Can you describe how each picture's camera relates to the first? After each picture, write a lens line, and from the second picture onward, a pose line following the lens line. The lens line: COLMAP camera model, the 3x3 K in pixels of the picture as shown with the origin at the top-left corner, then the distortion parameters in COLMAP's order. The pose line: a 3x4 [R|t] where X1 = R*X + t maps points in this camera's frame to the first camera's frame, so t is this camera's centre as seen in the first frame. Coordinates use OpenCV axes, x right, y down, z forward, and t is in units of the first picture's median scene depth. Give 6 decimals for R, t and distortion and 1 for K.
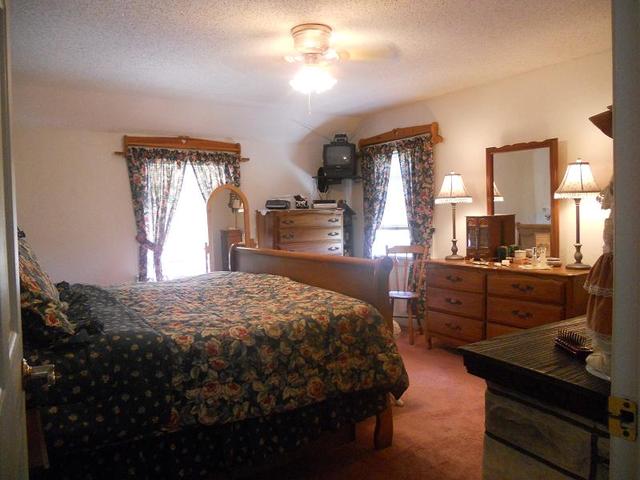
lens RADIAL K [[518.9, 0, 320.0], [0, 518.9, 240.0], [0, 0, 1]] dist [0.003161, 0.007693]
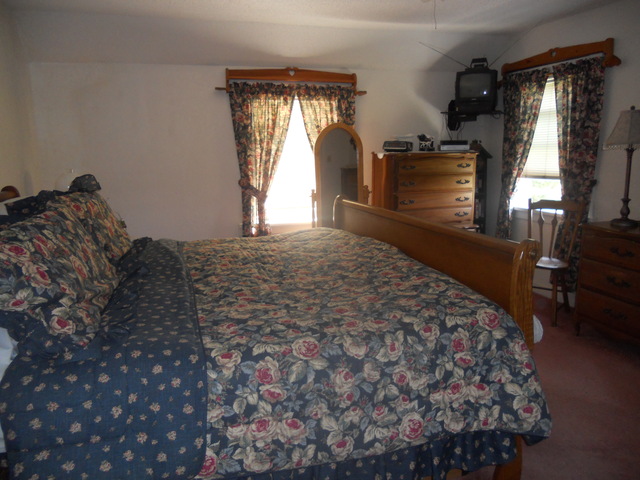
lens RADIAL K [[498.0, 0, 320.0], [0, 498.0, 240.0], [0, 0, 1]] dist [-0.027928, 0.004389]
pose [[0.965150, 0.055690, -0.255703, 0.015064], [-0.018397, 0.989117, 0.145980, -0.035476], [0.261049, -0.136188, 0.955670, 0.178998]]
